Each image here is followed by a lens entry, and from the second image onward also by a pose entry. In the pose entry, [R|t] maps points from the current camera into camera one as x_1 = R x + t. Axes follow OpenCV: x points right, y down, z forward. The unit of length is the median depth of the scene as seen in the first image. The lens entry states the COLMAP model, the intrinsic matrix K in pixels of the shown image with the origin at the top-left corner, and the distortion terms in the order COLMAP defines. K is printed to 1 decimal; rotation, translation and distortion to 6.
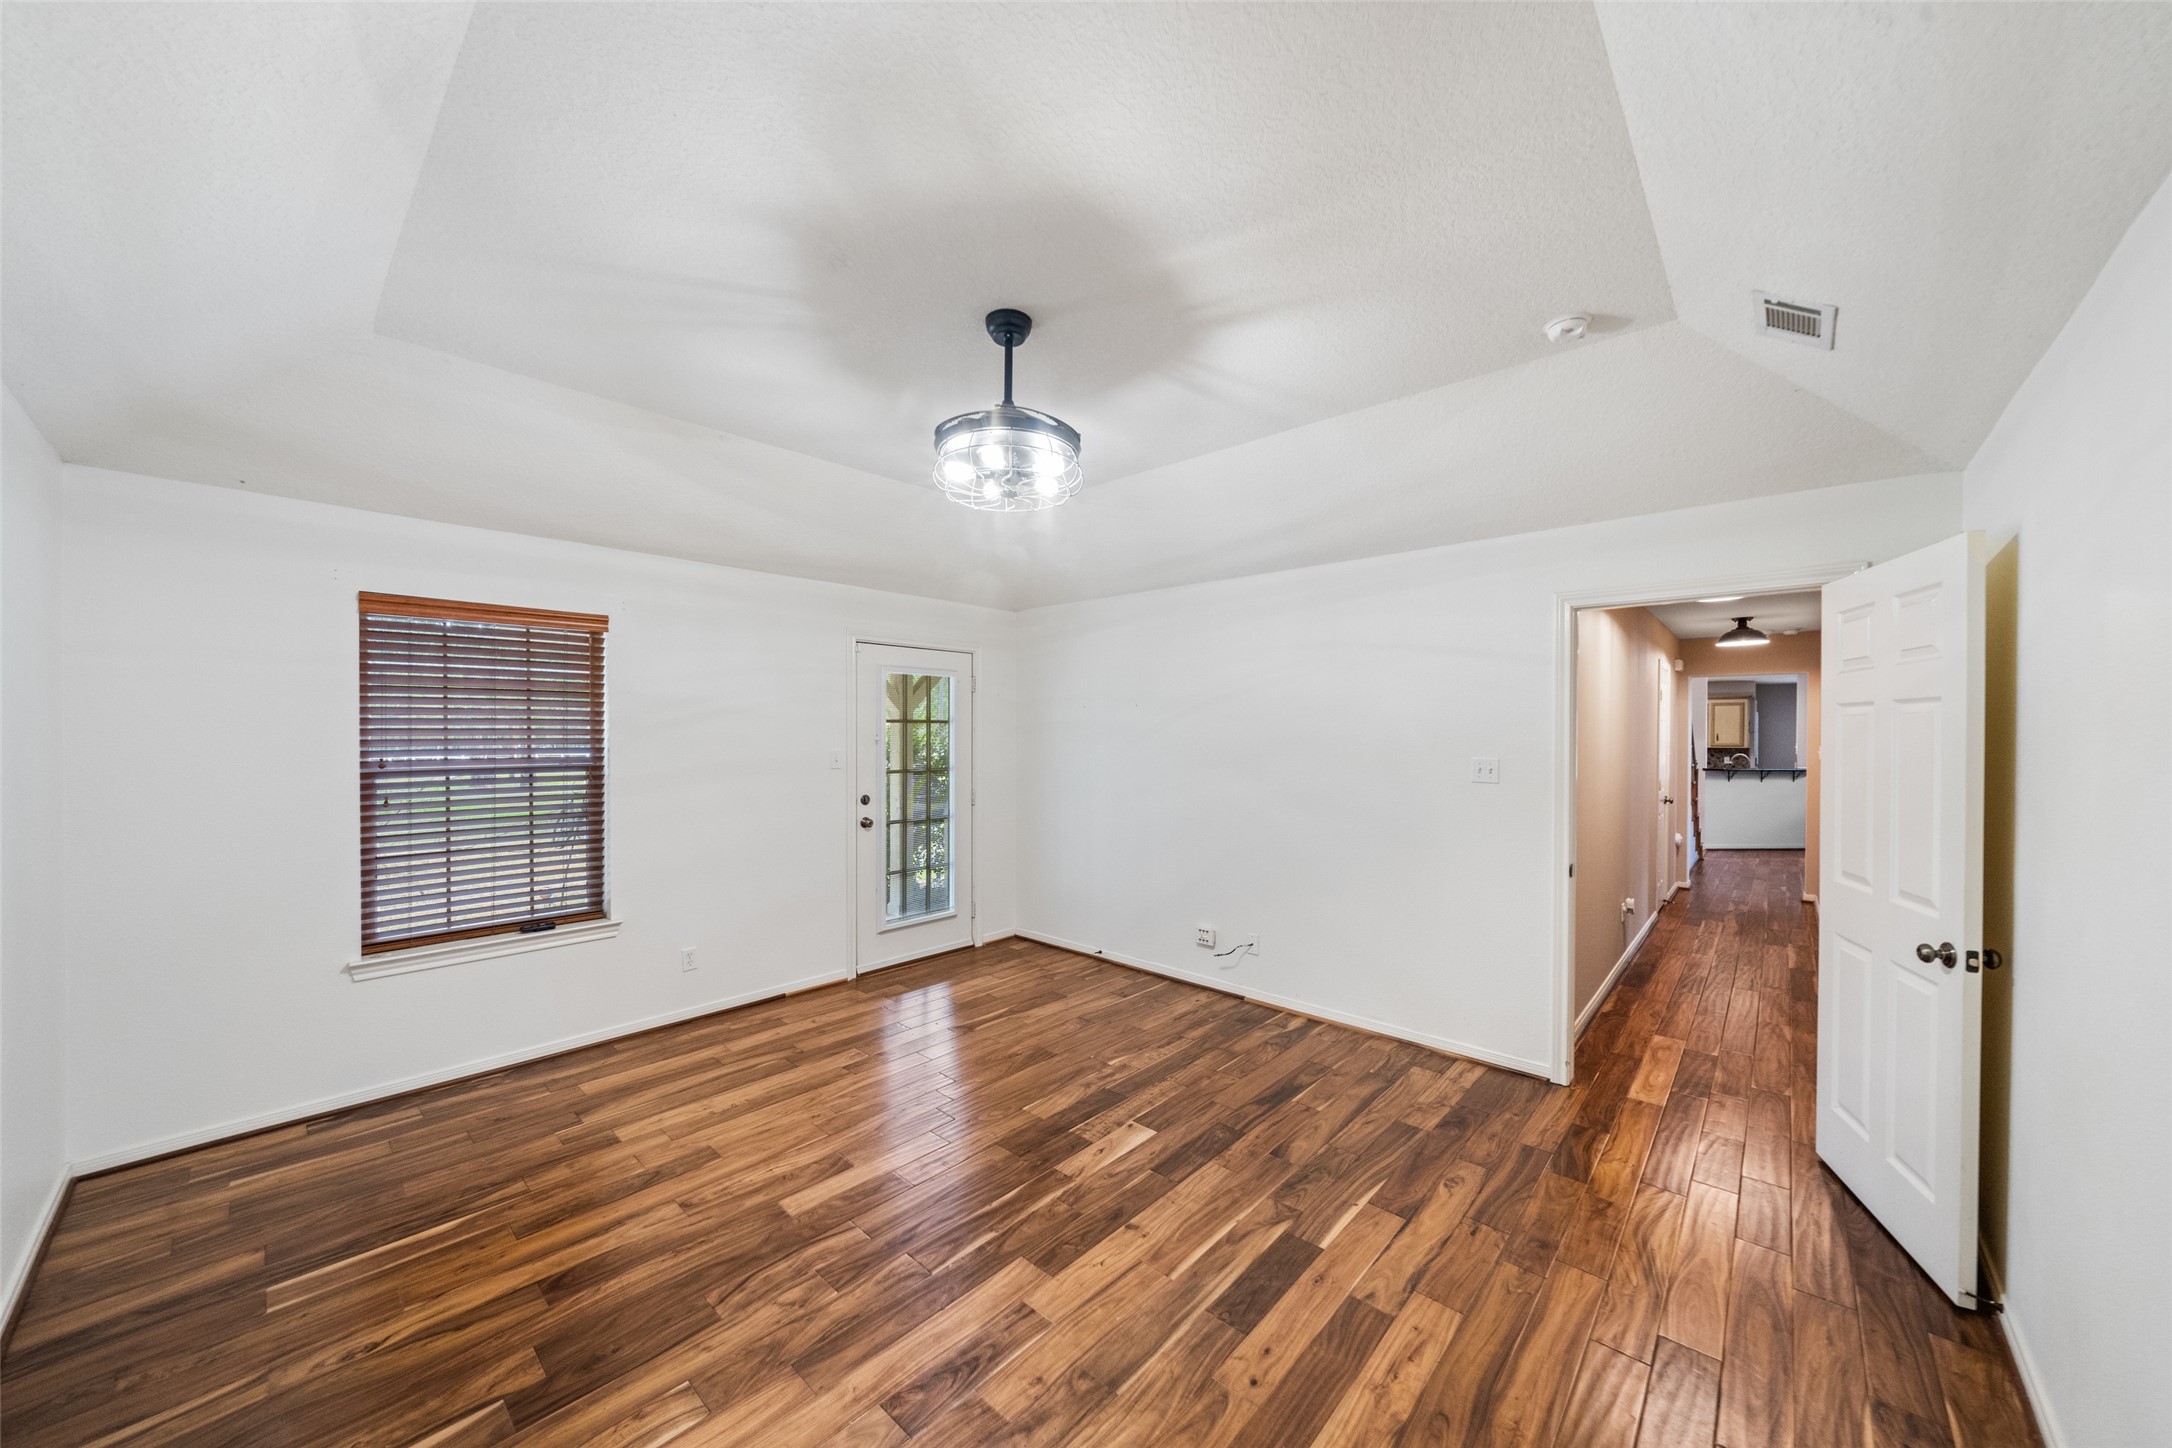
lens RADIAL K [[755.7, 0, 1092.3], [0, 755.7, 736.1], [0, 0, 1]] dist [-0.007182, 0.000339]
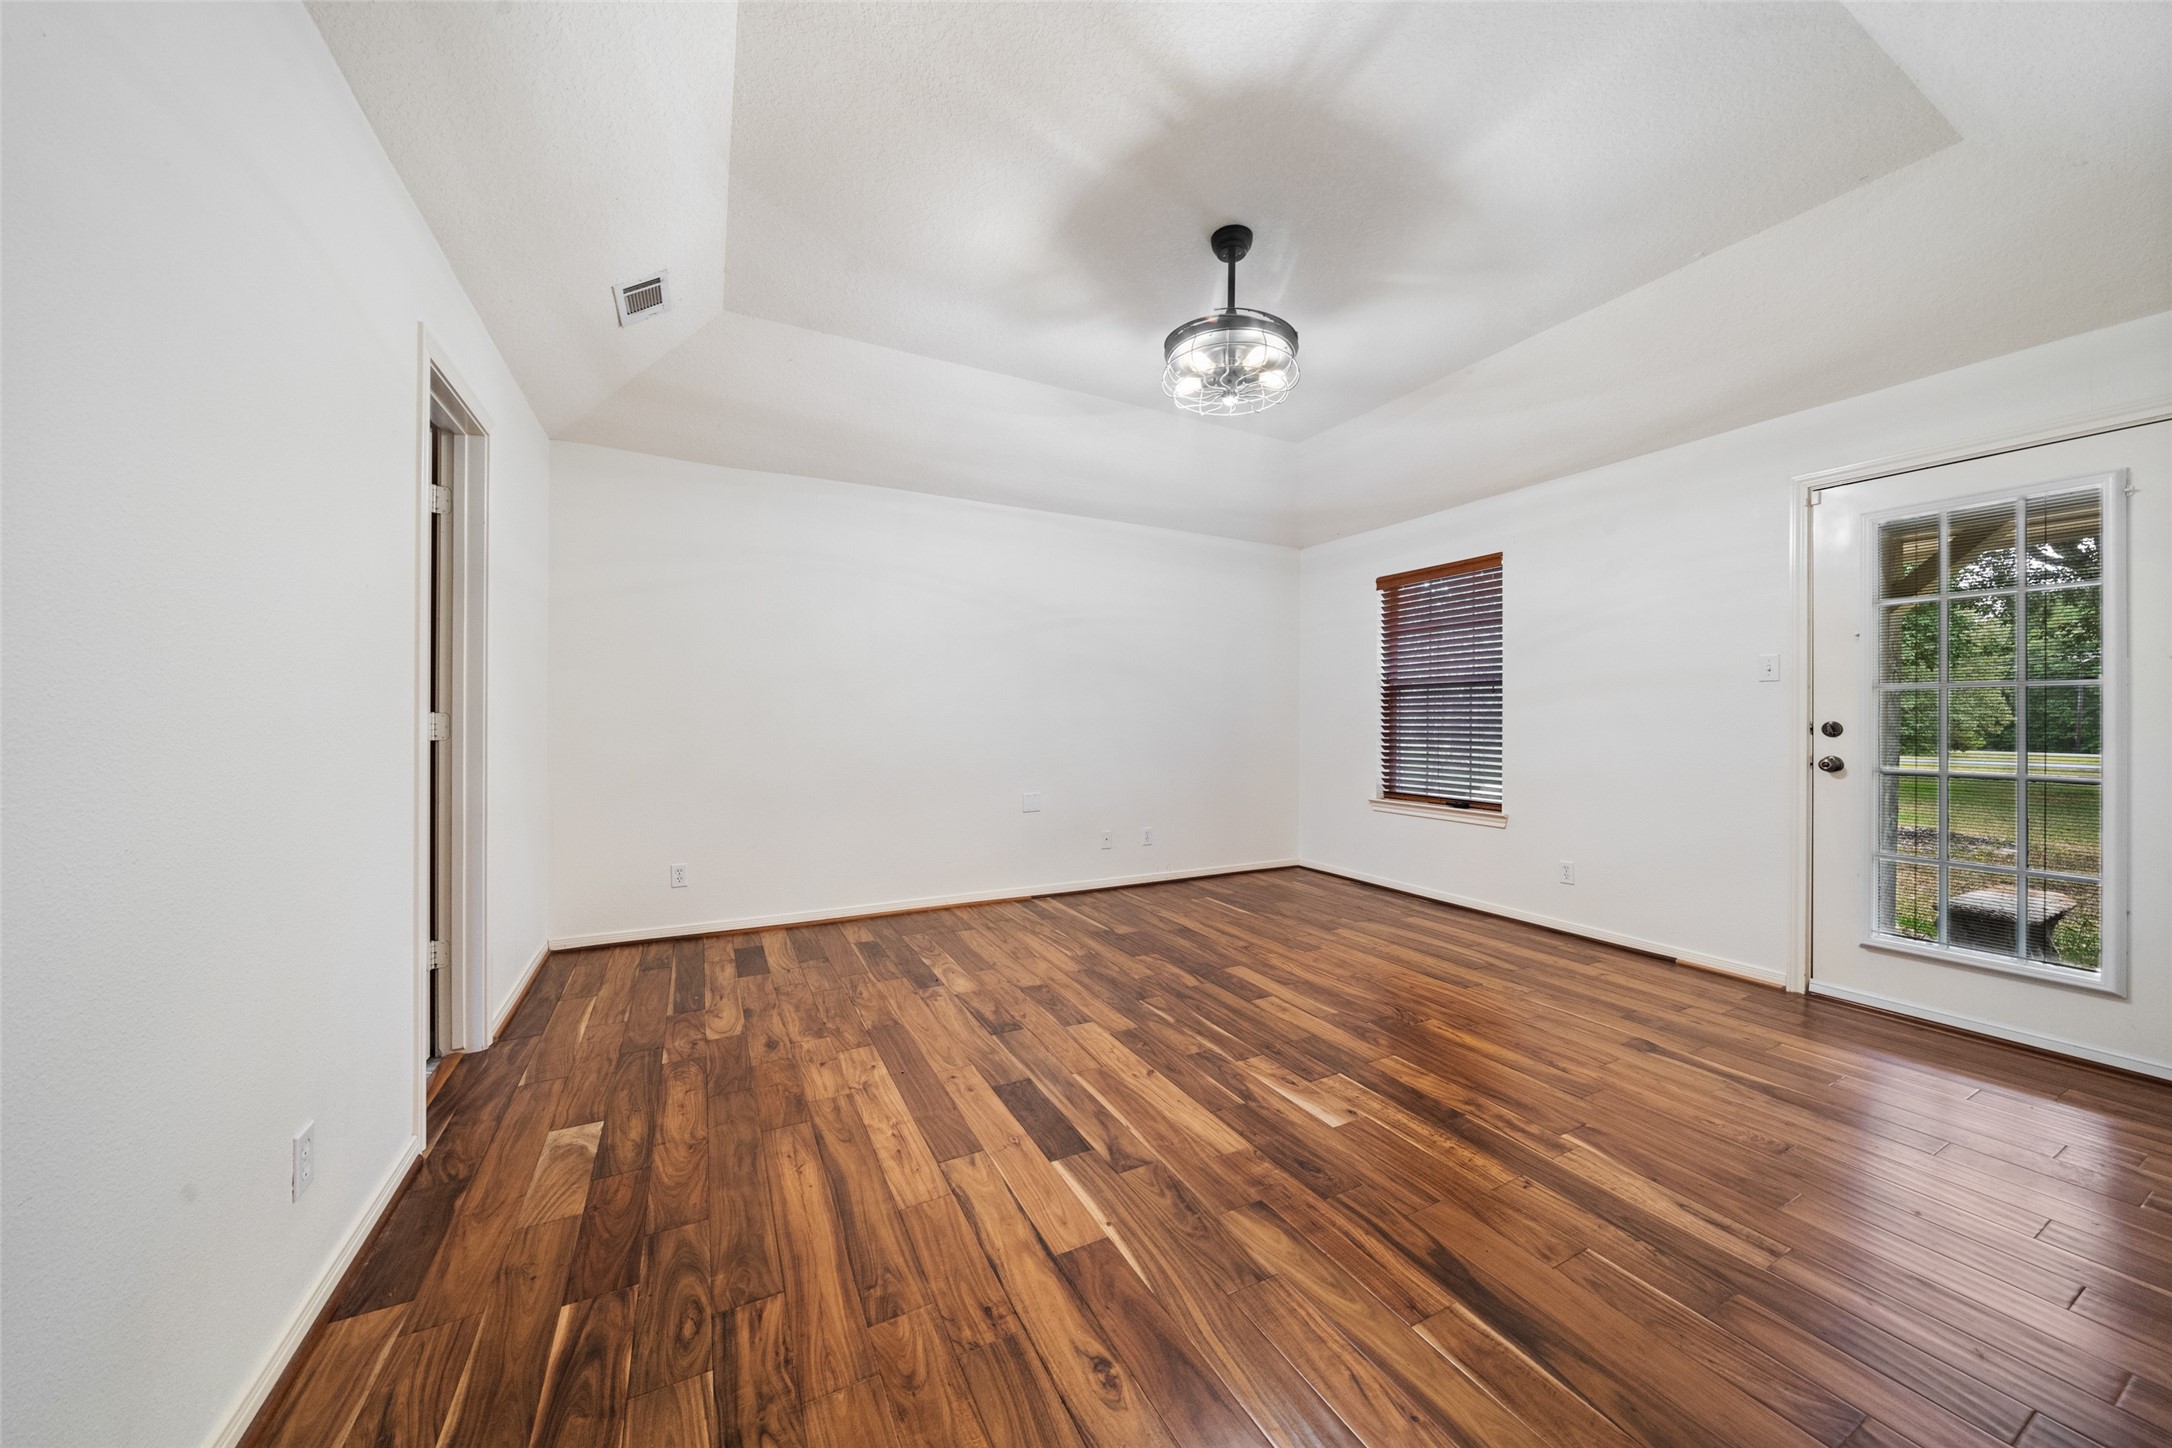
lens RADIAL K [[755.7, 0, 1096.2], [0, 755.7, 717.2], [0, 0, 1]] dist [-0.007182, 0.000339]
pose [[-0.340664, -0.006350, -0.940164, 0.964350], [-0.011149, 0.999934, -0.002714, 0.154988], [0.940119, 0.009558, -0.340712, 1.171206]]
